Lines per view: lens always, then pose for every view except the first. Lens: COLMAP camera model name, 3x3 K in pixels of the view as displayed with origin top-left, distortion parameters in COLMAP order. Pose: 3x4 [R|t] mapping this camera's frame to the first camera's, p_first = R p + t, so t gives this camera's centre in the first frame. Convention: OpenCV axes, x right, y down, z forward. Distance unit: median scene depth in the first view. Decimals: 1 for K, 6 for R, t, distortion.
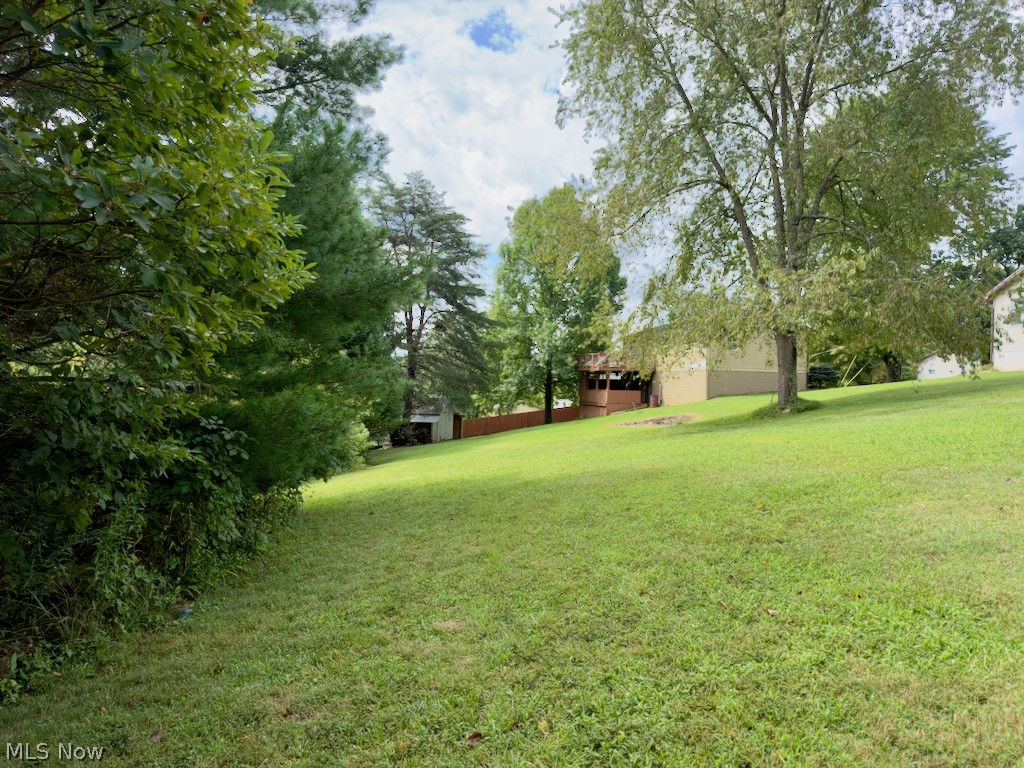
lens RADIAL K [[695.9, 0, 512.0], [0, 695.9, 384.8], [0, 0, 1]] dist [0.001839, -0.002977]
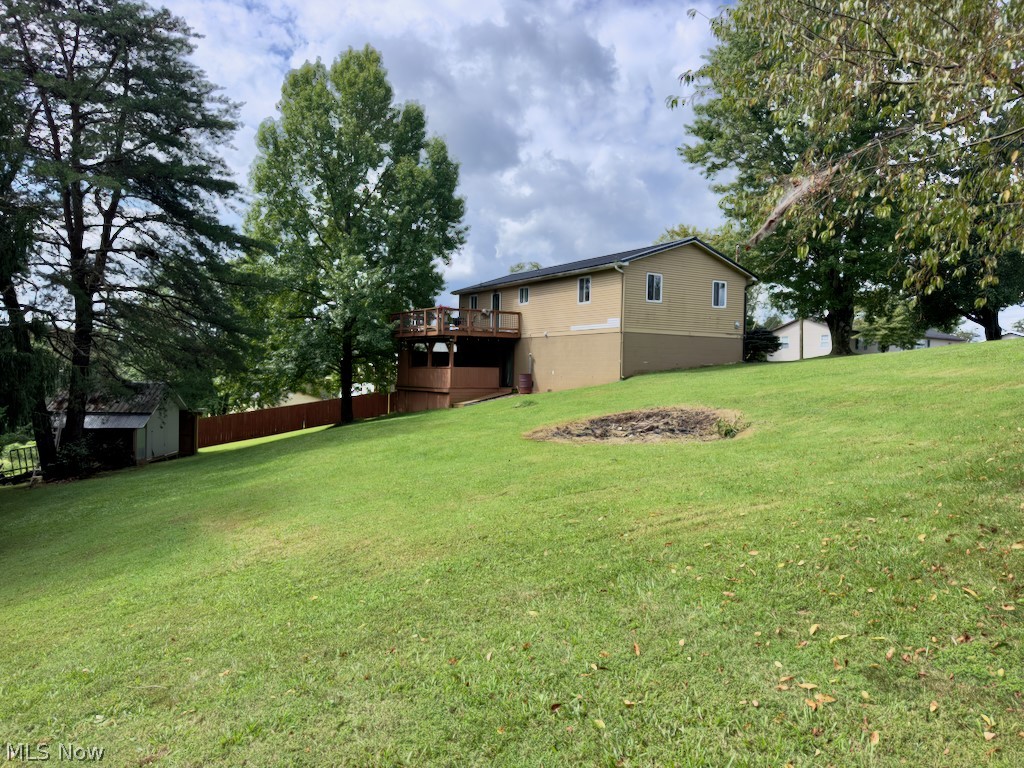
lens RADIAL K [[695.9, 0, 518.8], [0, 695.9, 392.0], [0, 0, 1]] dist [0.001839, -0.002977]
pose [[0.941358, -0.017085, 0.336977, -0.013606], [0.006726, 0.999469, 0.031885, 0.009868], [-0.337342, -0.027749, 0.940973, 0.369040]]
